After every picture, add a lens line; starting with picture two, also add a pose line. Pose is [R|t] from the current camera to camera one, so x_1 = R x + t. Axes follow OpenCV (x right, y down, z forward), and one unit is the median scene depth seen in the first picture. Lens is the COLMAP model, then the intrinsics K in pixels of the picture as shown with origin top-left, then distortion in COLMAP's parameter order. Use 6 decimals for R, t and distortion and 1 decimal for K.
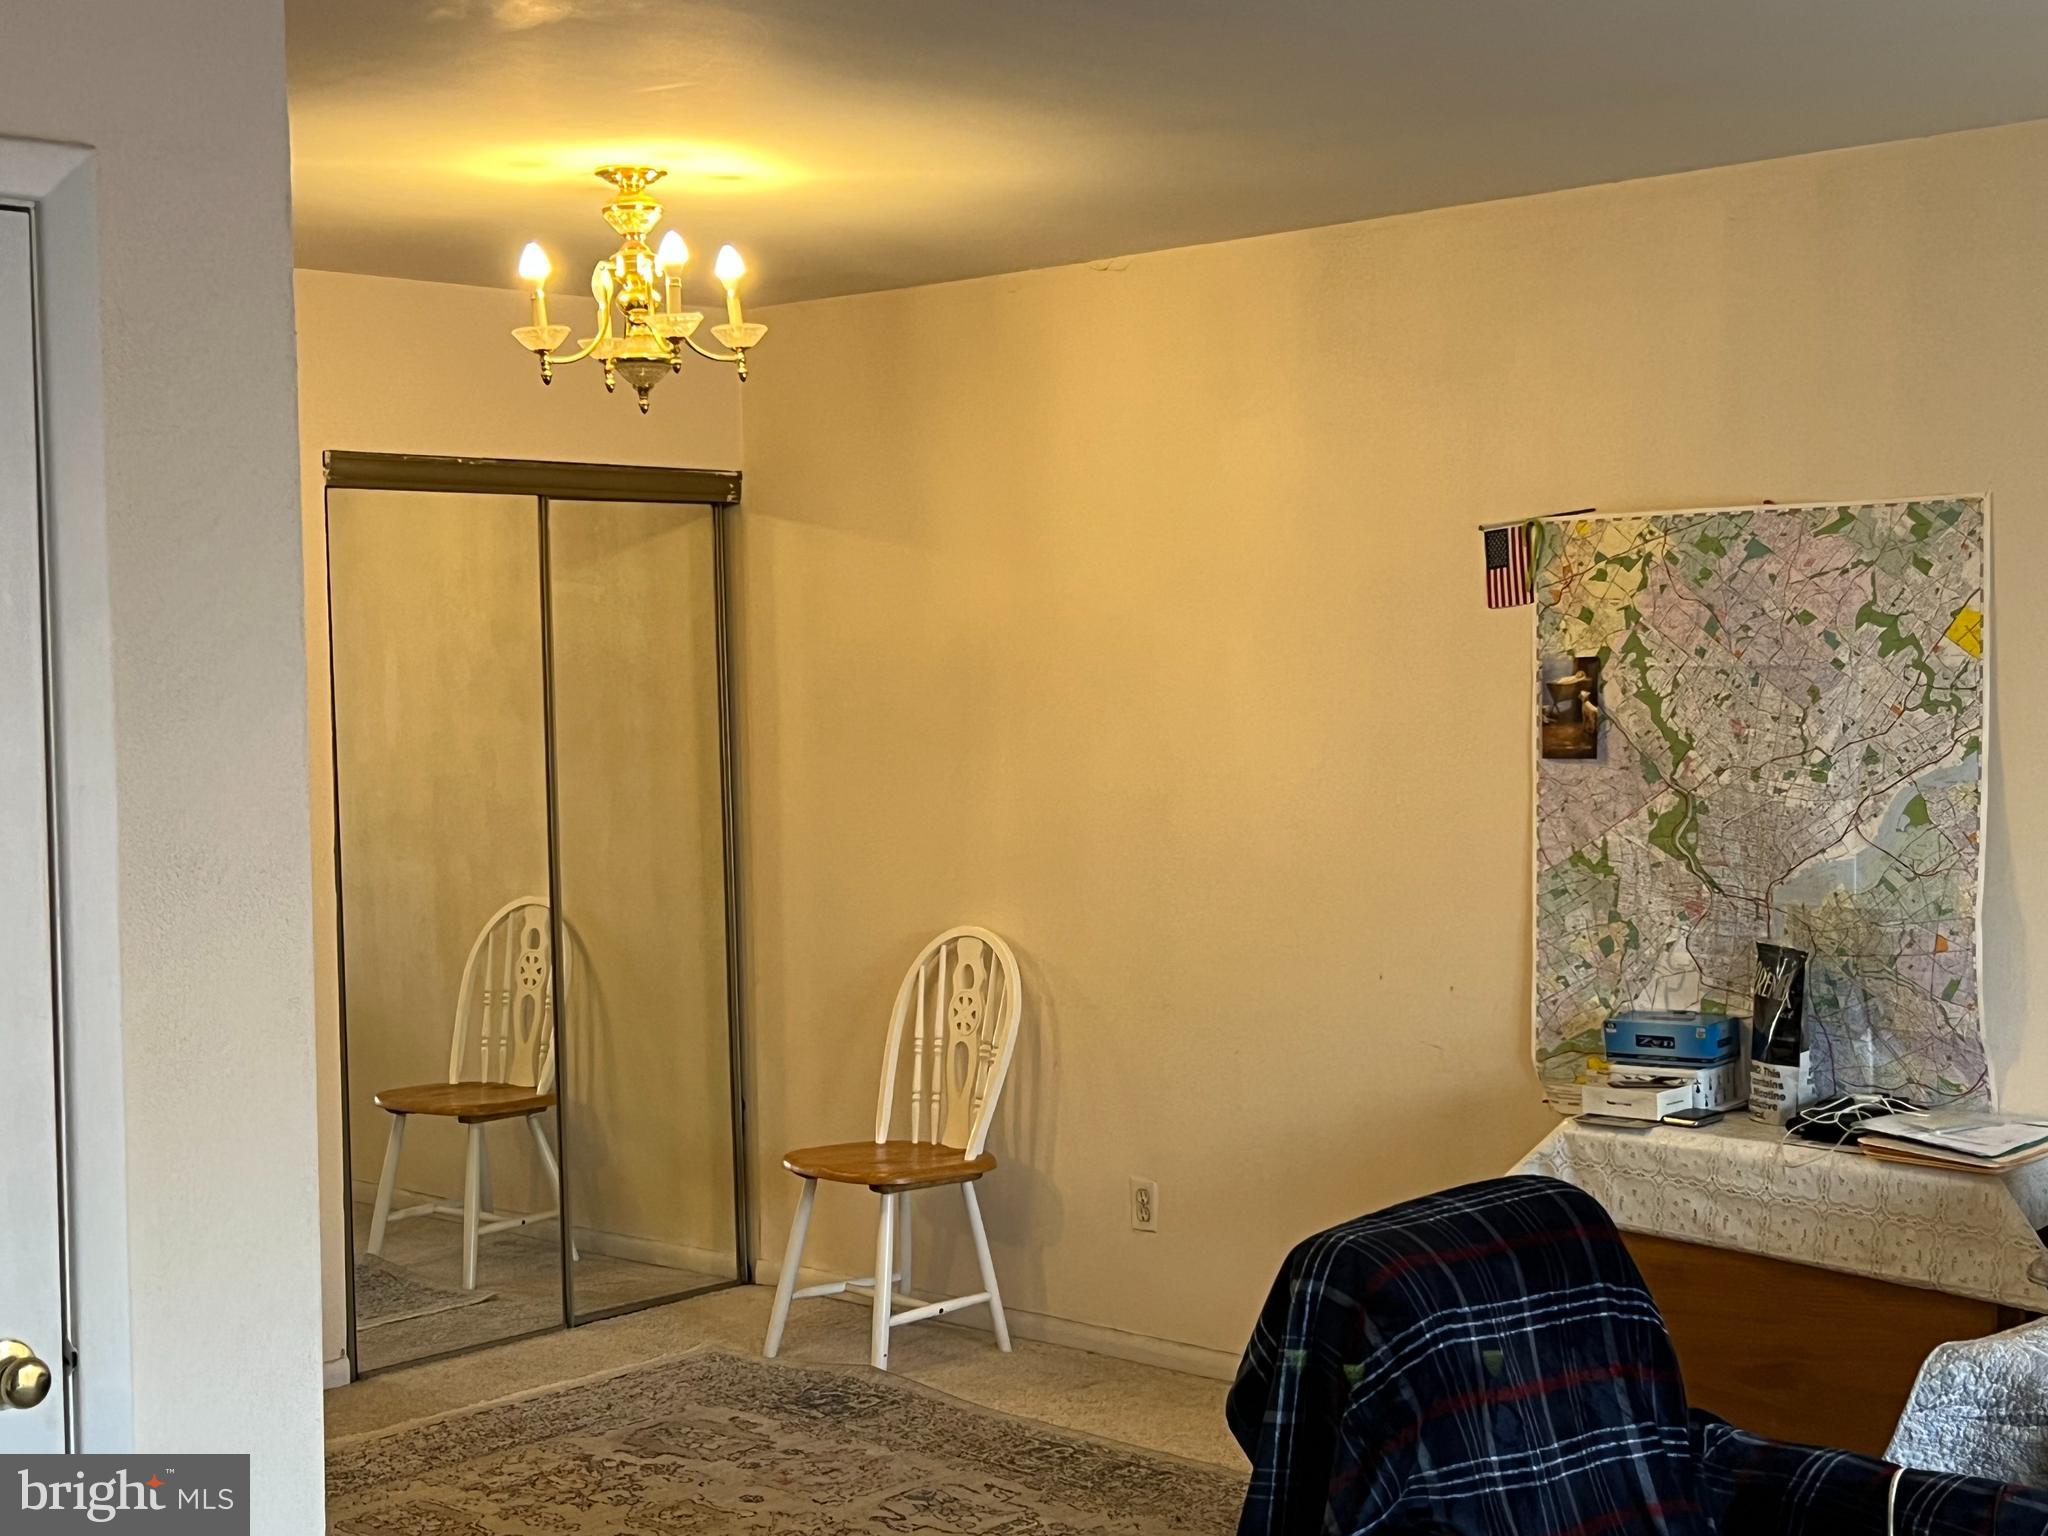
lens RADIAL K [[2831.2, 0, 990.6], [0, 2831.2, 811.7], [0, 0, 1]] dist [0.056656, 0.000000]
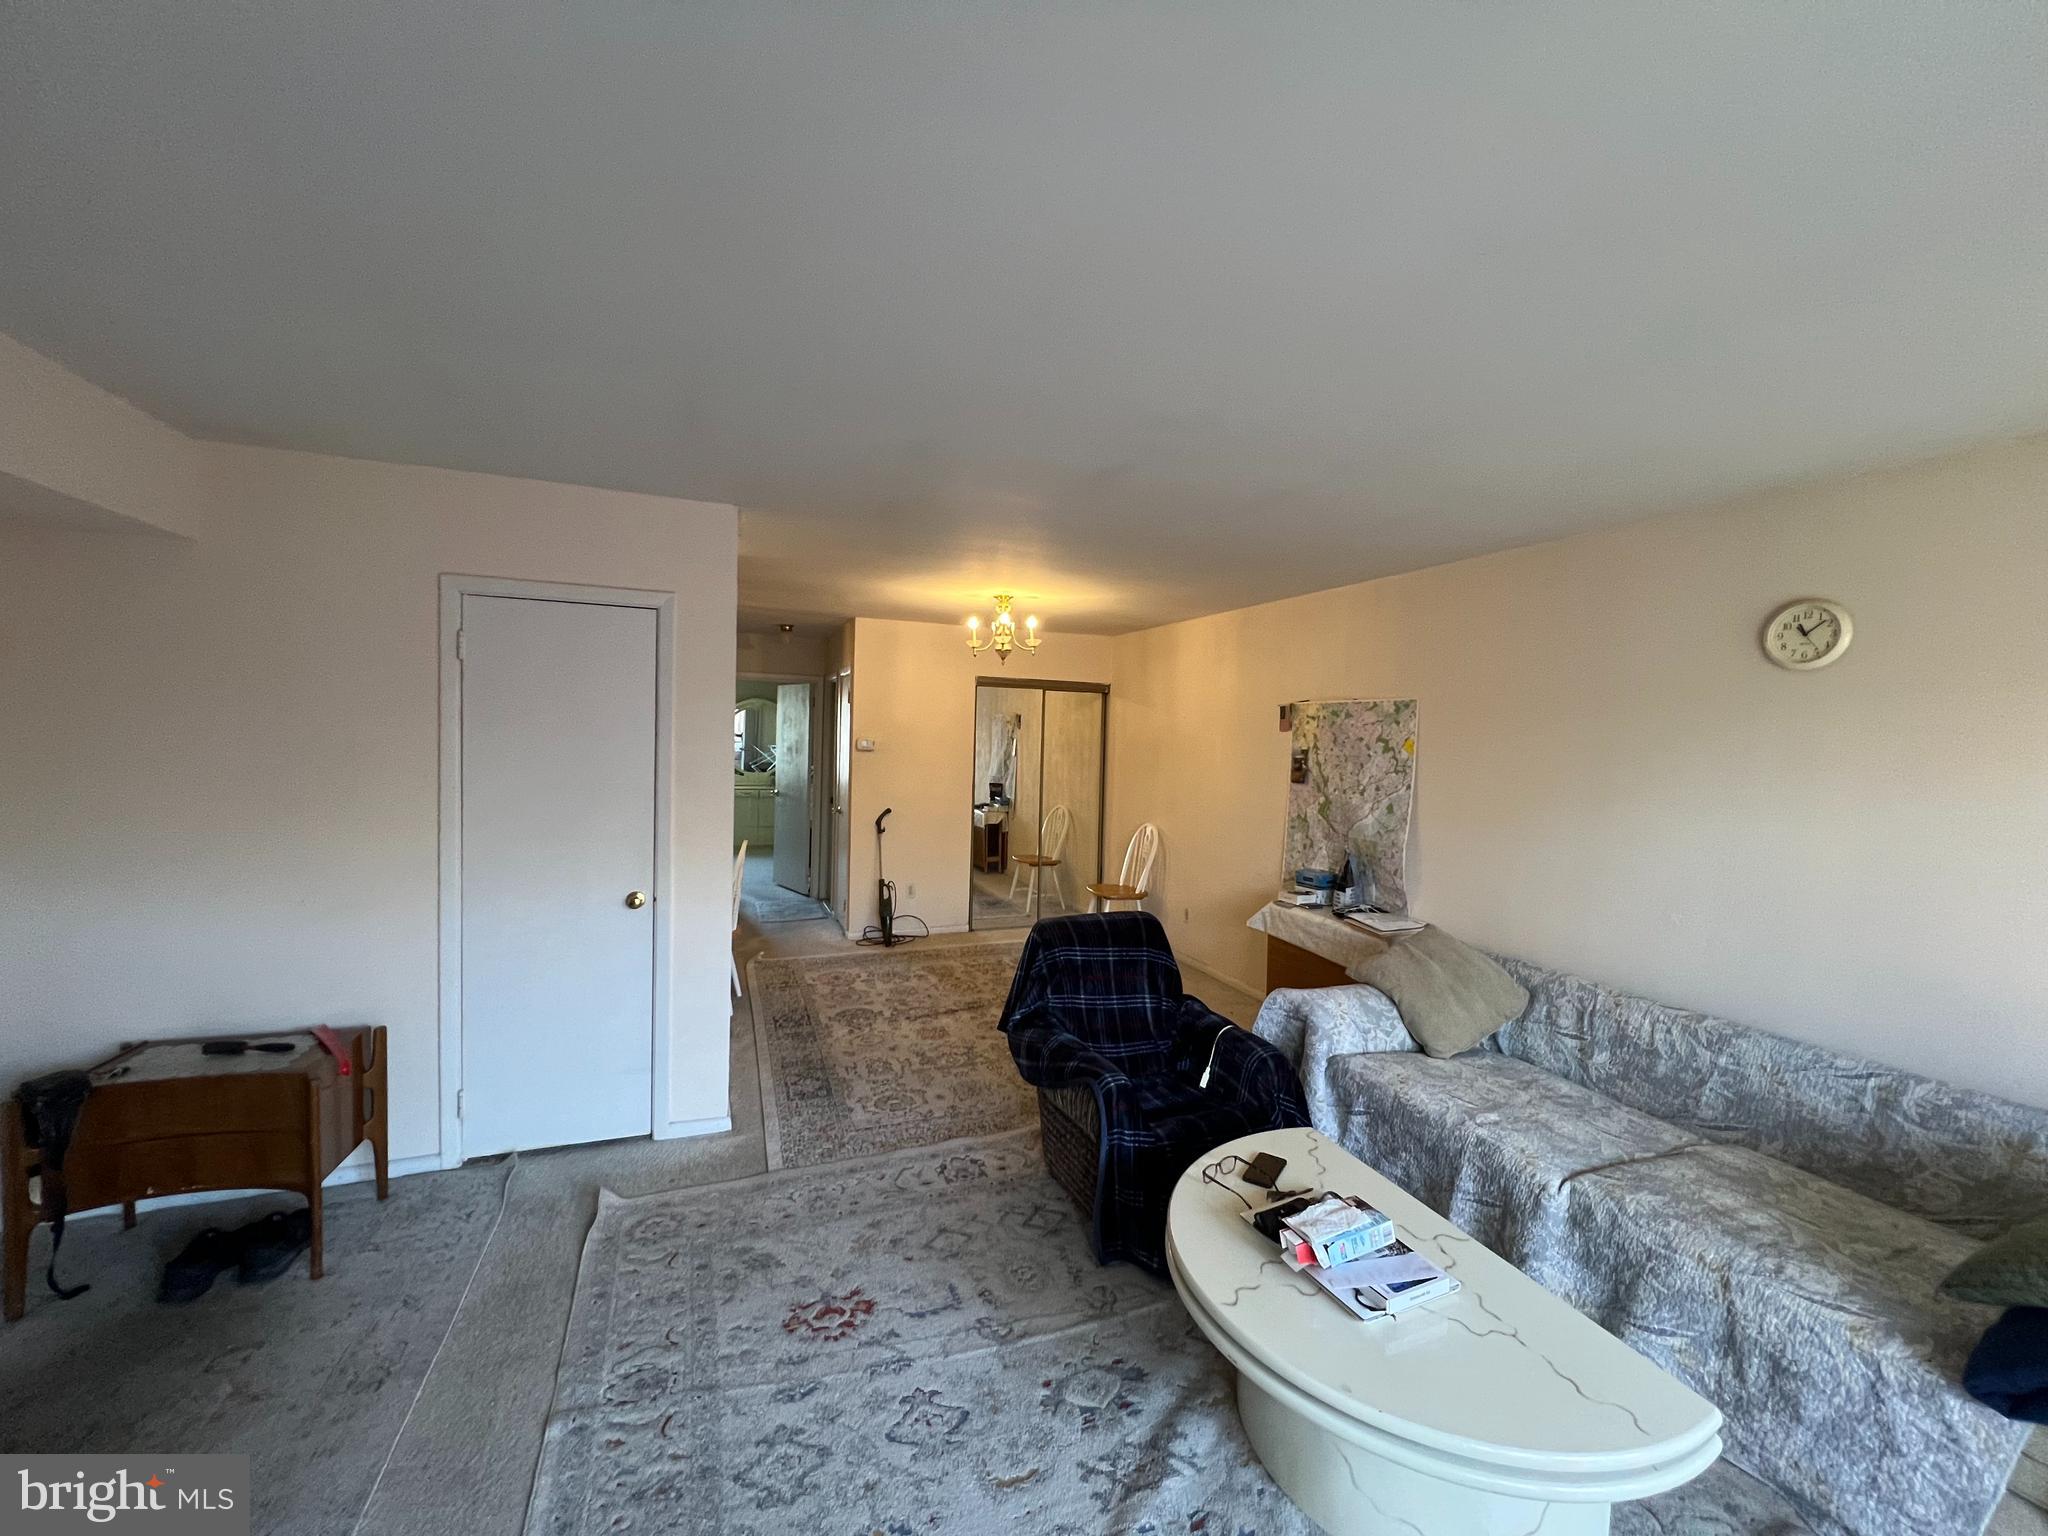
lens RADIAL K [[818.7, 0, 1022.7], [0, 818.7, 774.8], [0, 0, 1]] dist [-0.006418, 0.000601]
pose [[0.905997, 0.064982, -0.418267, 0.313622], [-0.069841, 0.997551, 0.003700, -0.010575], [0.417483, 0.025860, 0.908317, 0.094809]]
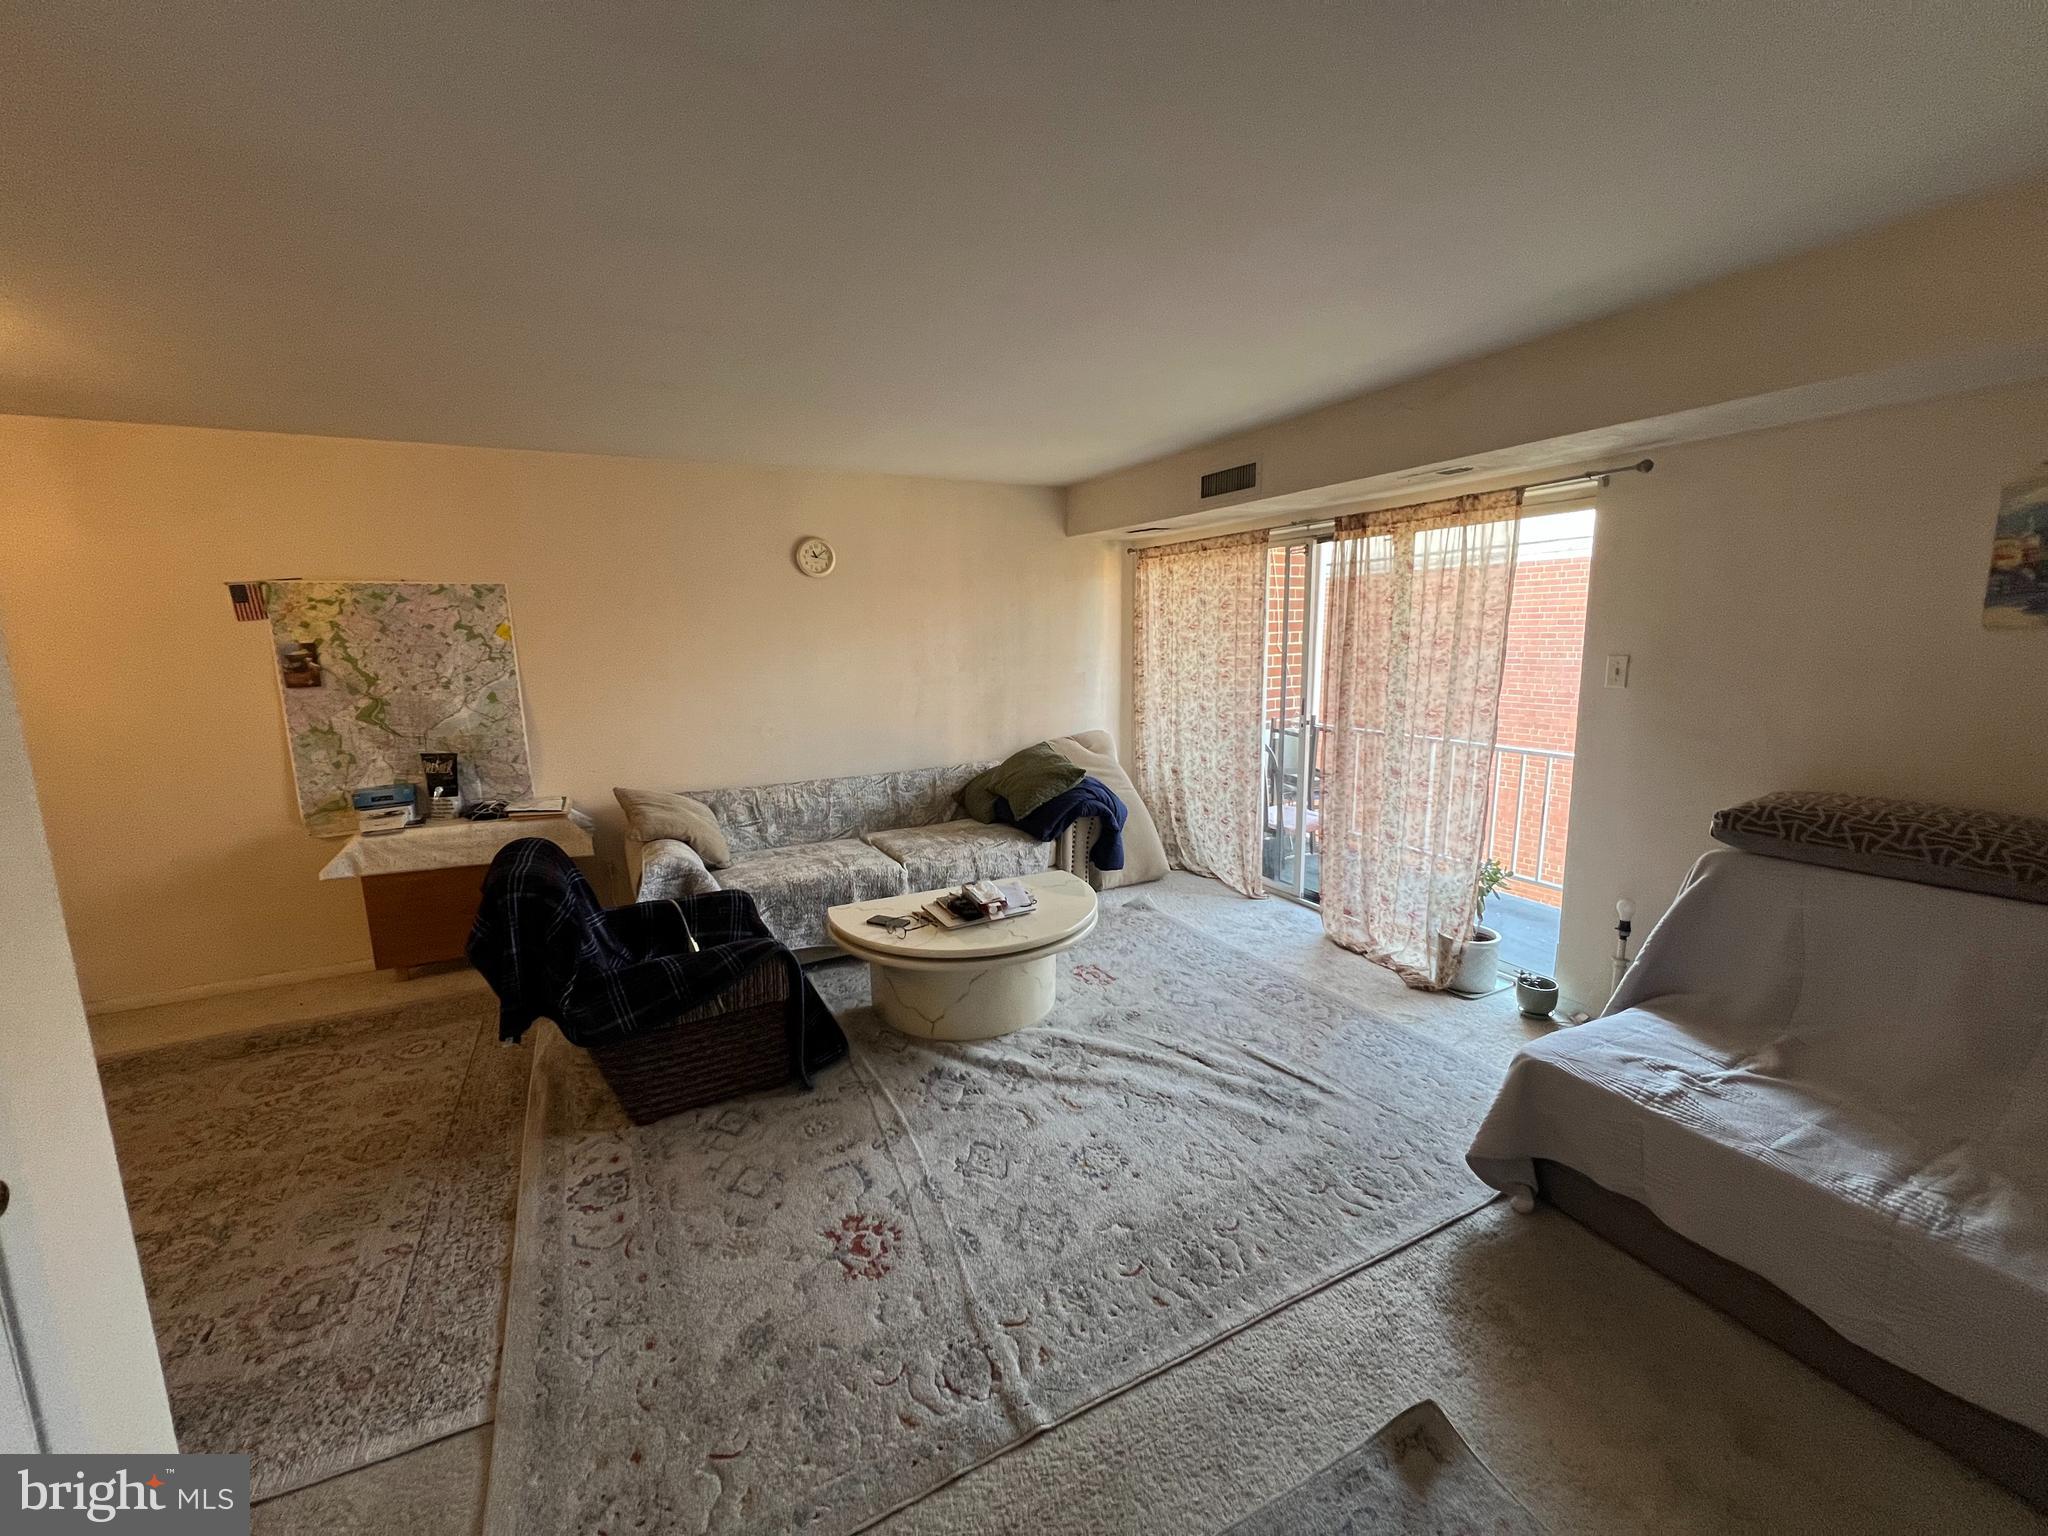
lens RADIAL K [[818.7, 0, 1023.8], [0, 818.7, 772.2], [0, 0, 1]] dist [-0.006418, 0.000601]
pose [[0.322127, -0.149125, 0.934878, -0.249260], [0.066793, 0.988635, 0.134685, -0.000582], [-0.944337, 0.019057, 0.328426, 0.234505]]
